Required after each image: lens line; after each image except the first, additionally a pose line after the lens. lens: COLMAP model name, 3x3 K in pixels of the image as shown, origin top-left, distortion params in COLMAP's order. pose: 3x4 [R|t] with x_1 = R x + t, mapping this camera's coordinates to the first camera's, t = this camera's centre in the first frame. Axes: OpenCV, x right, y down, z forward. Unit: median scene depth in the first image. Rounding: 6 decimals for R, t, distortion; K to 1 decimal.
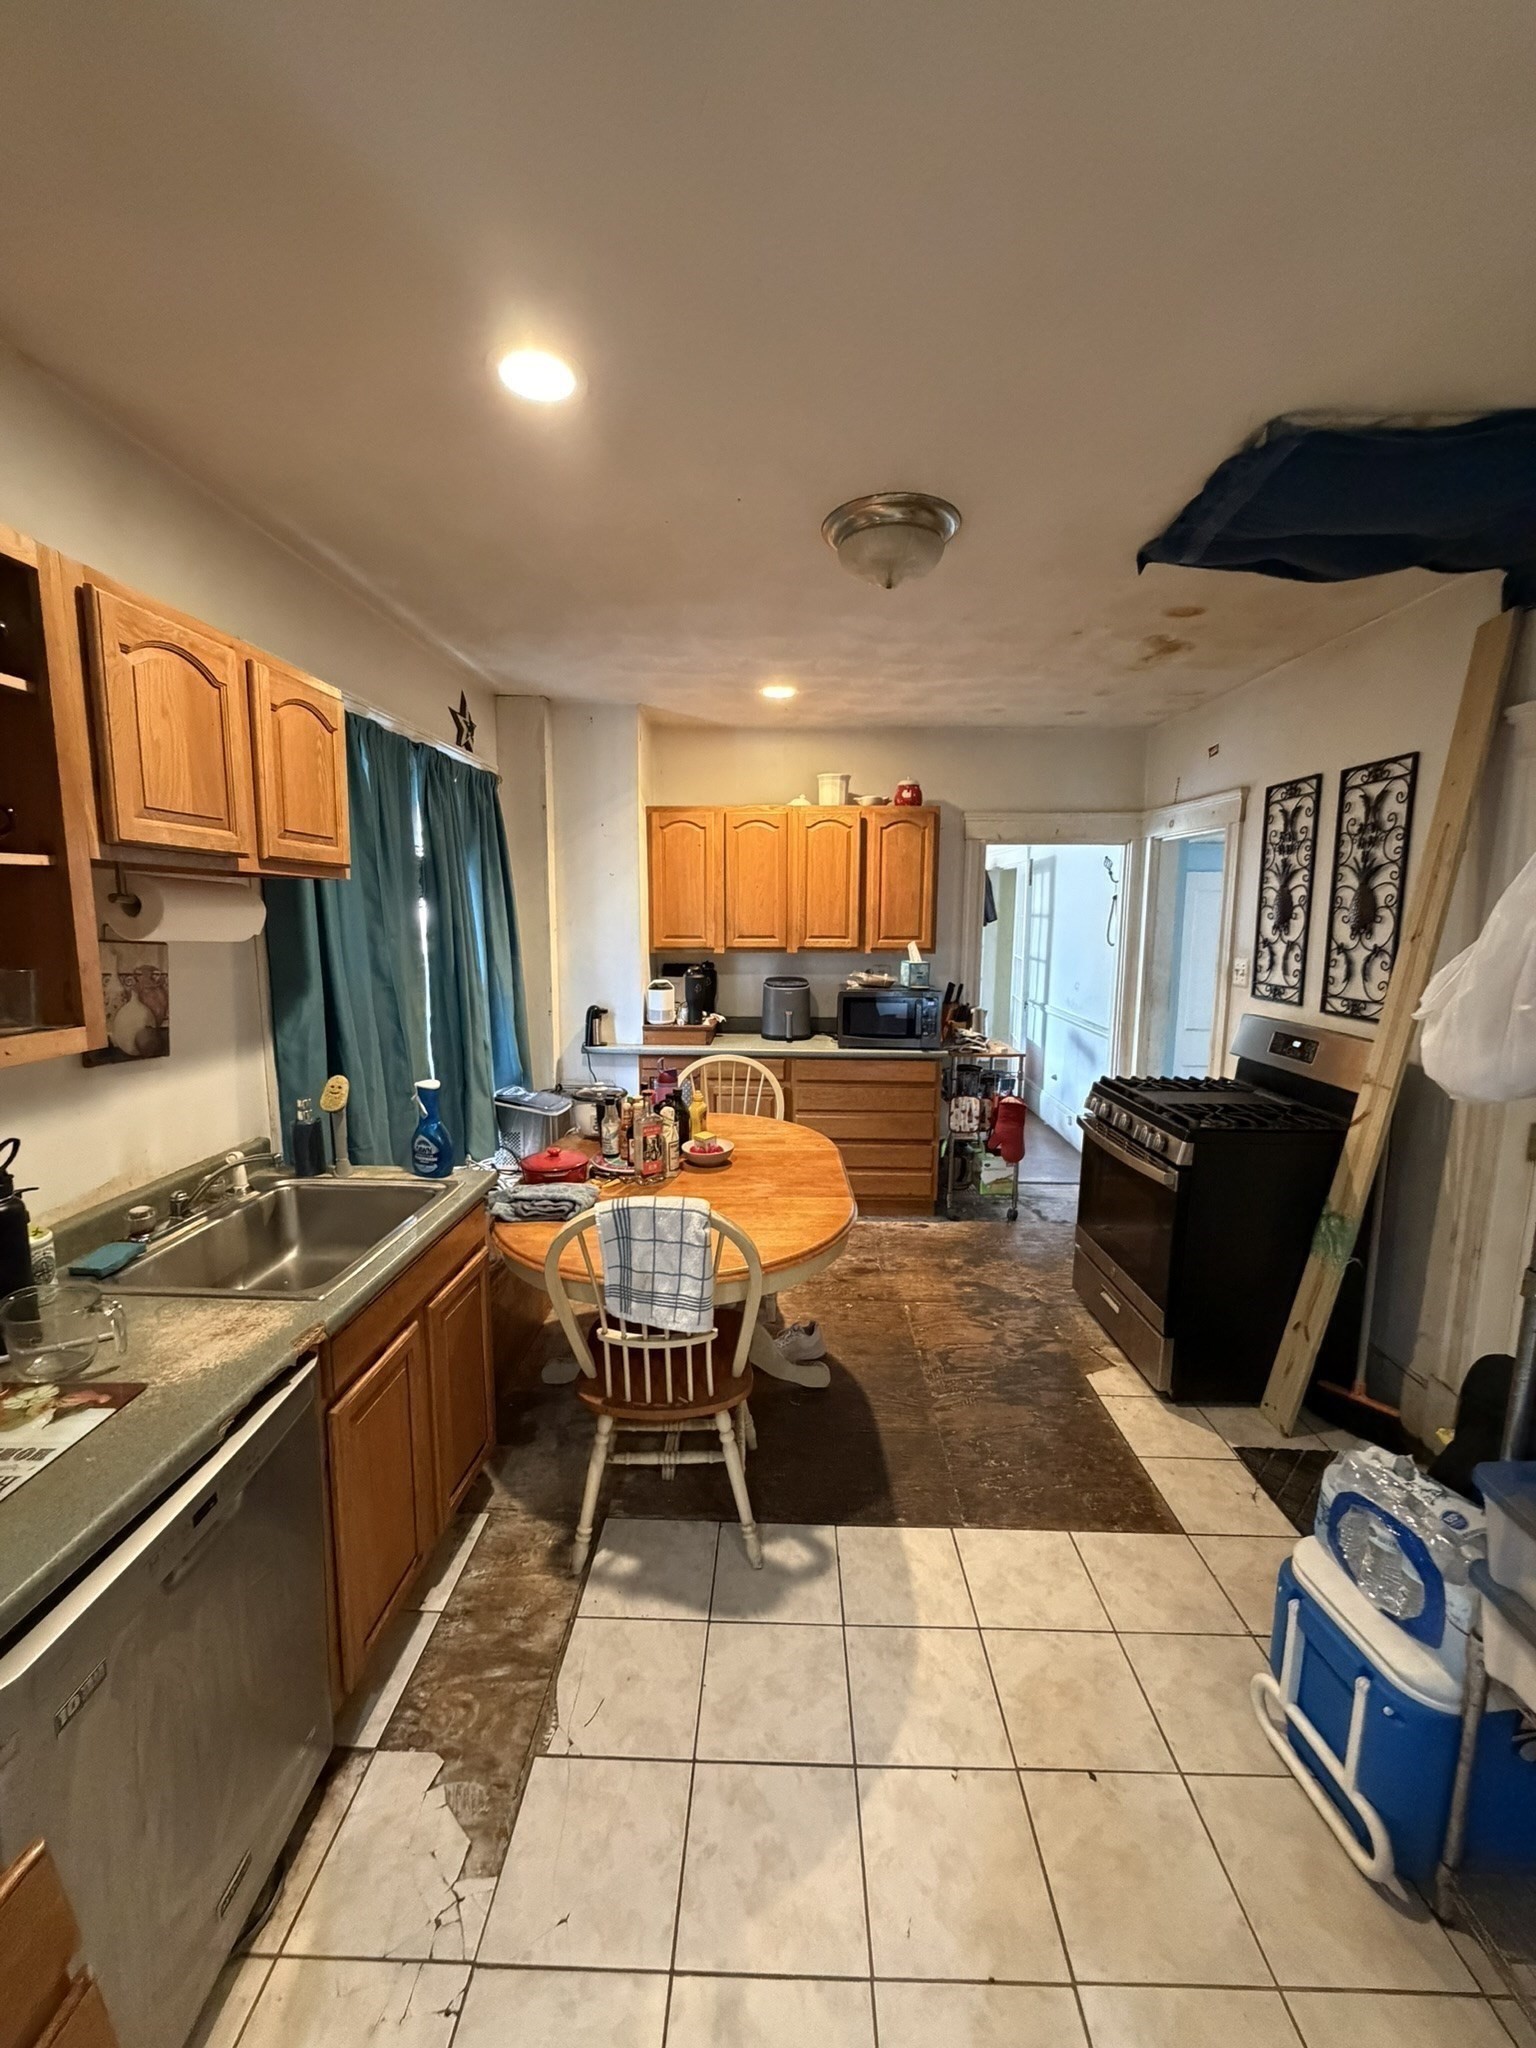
lens RADIAL K [[814.8, 0, 765.7], [0, 814.8, 1027.7], [0, 0, 1]] dist [0.001034, 0.000313]
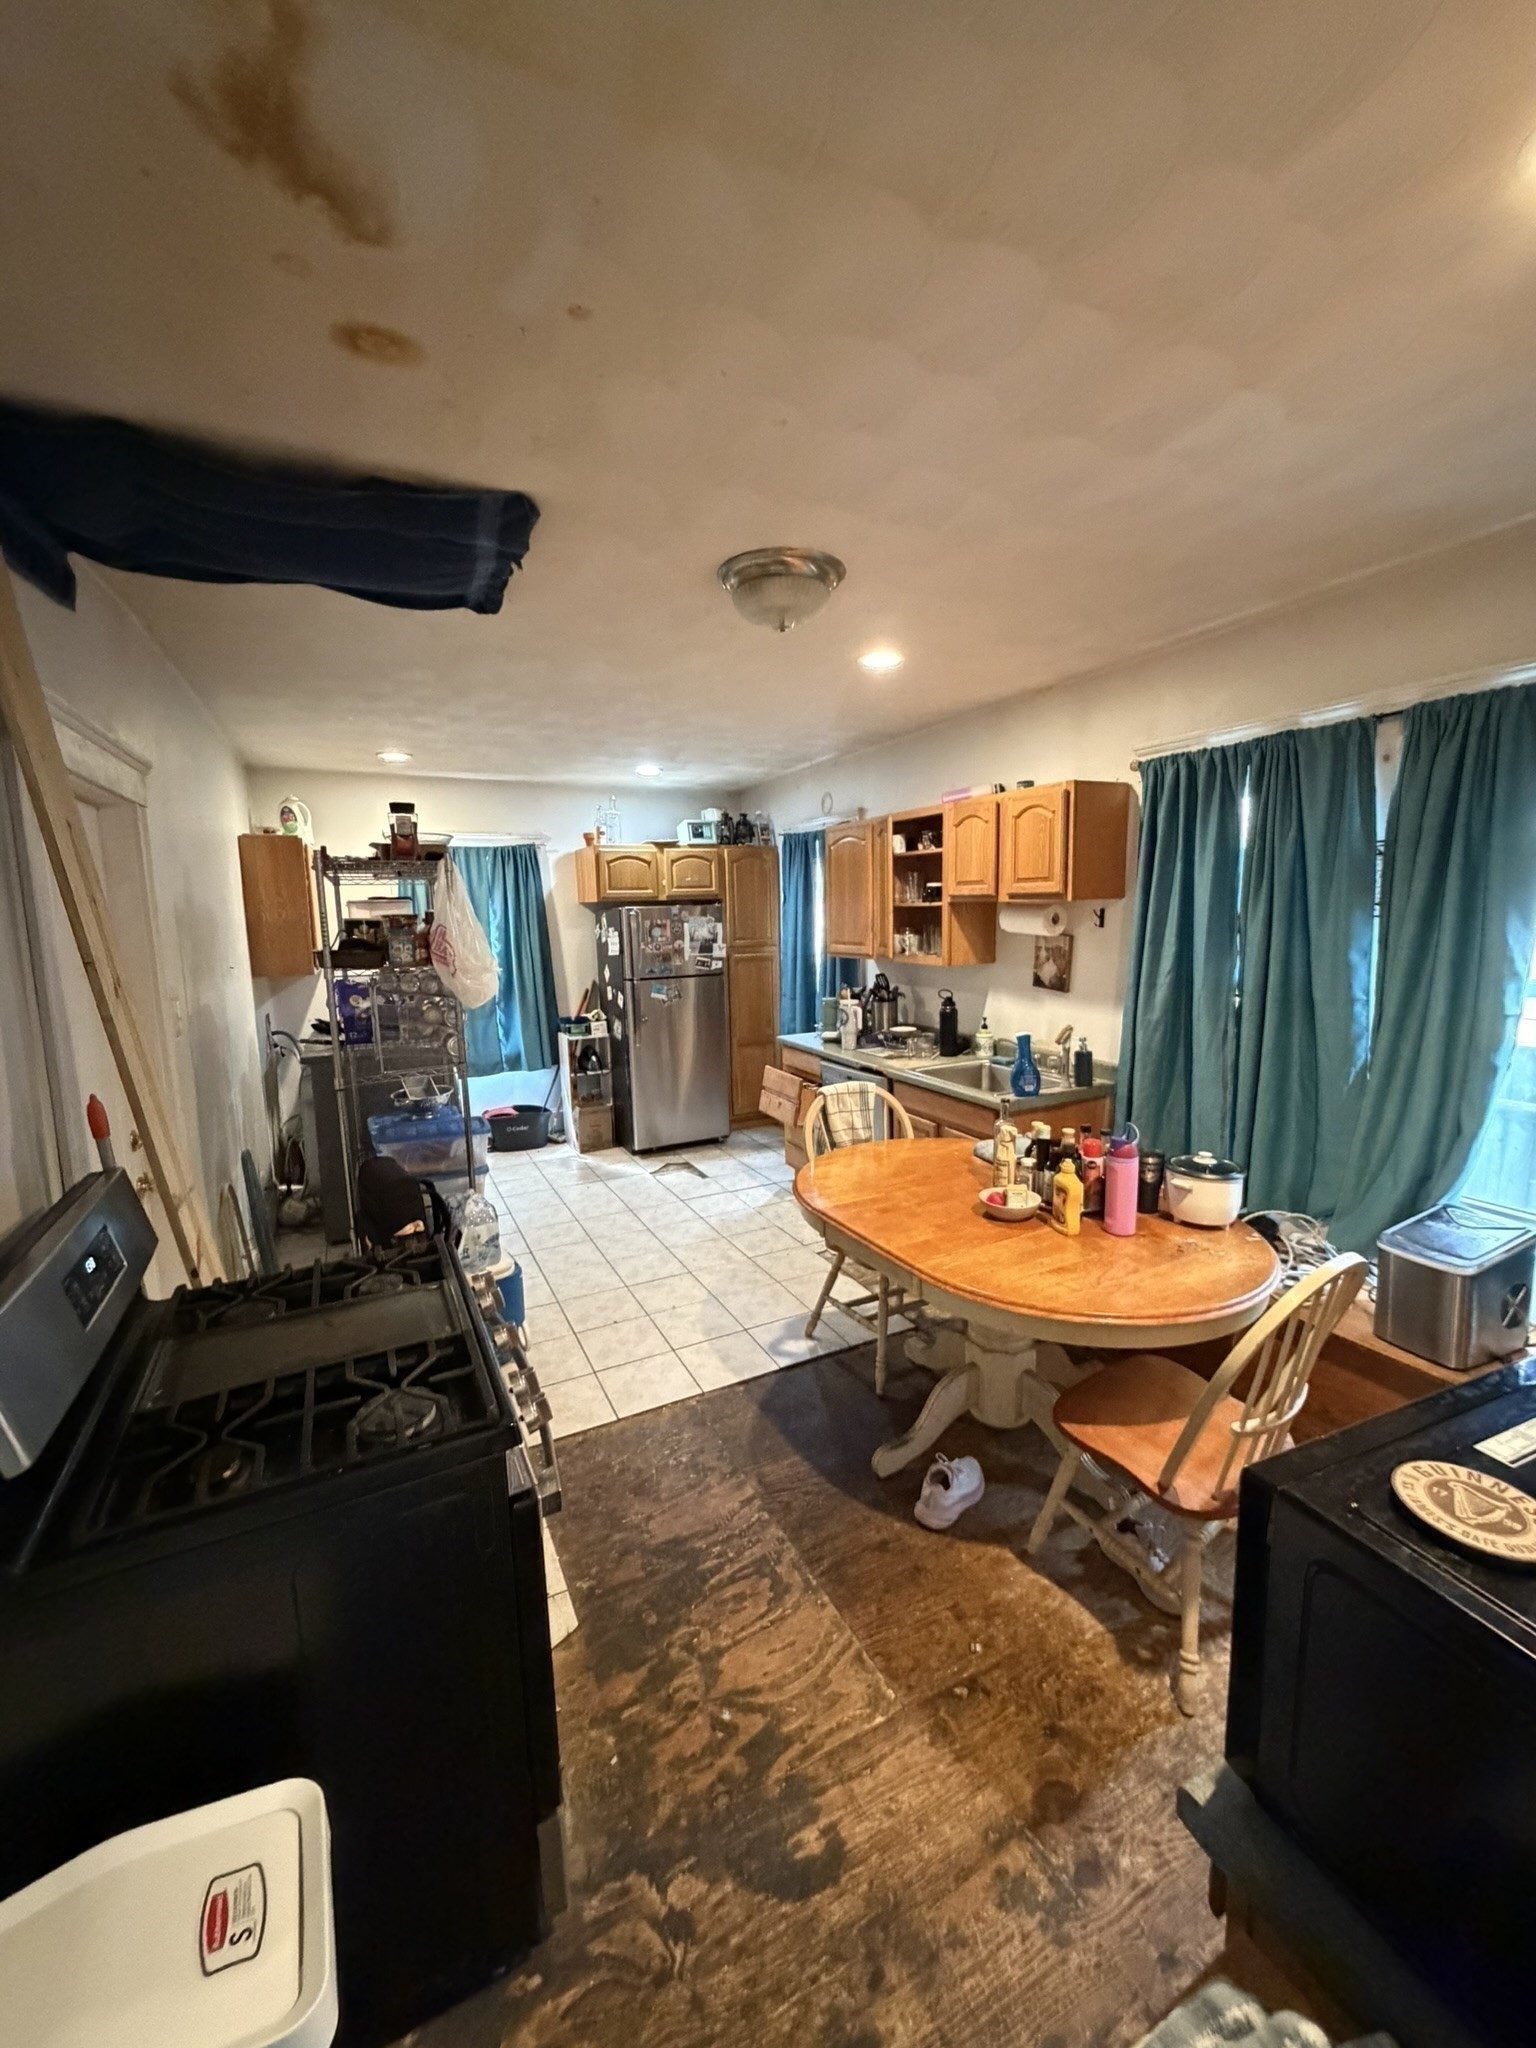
lens RADIAL K [[814.8, 0, 777.2], [0, 814.8, 1022.0], [0, 0, 1]] dist [0.001034, 0.000313]
pose [[-0.879380, 0.080483, -0.469270, 0.705771], [-0.046948, 0.966149, 0.253678, -0.320271], [0.473801, 0.245111, -0.845833, 2.056469]]
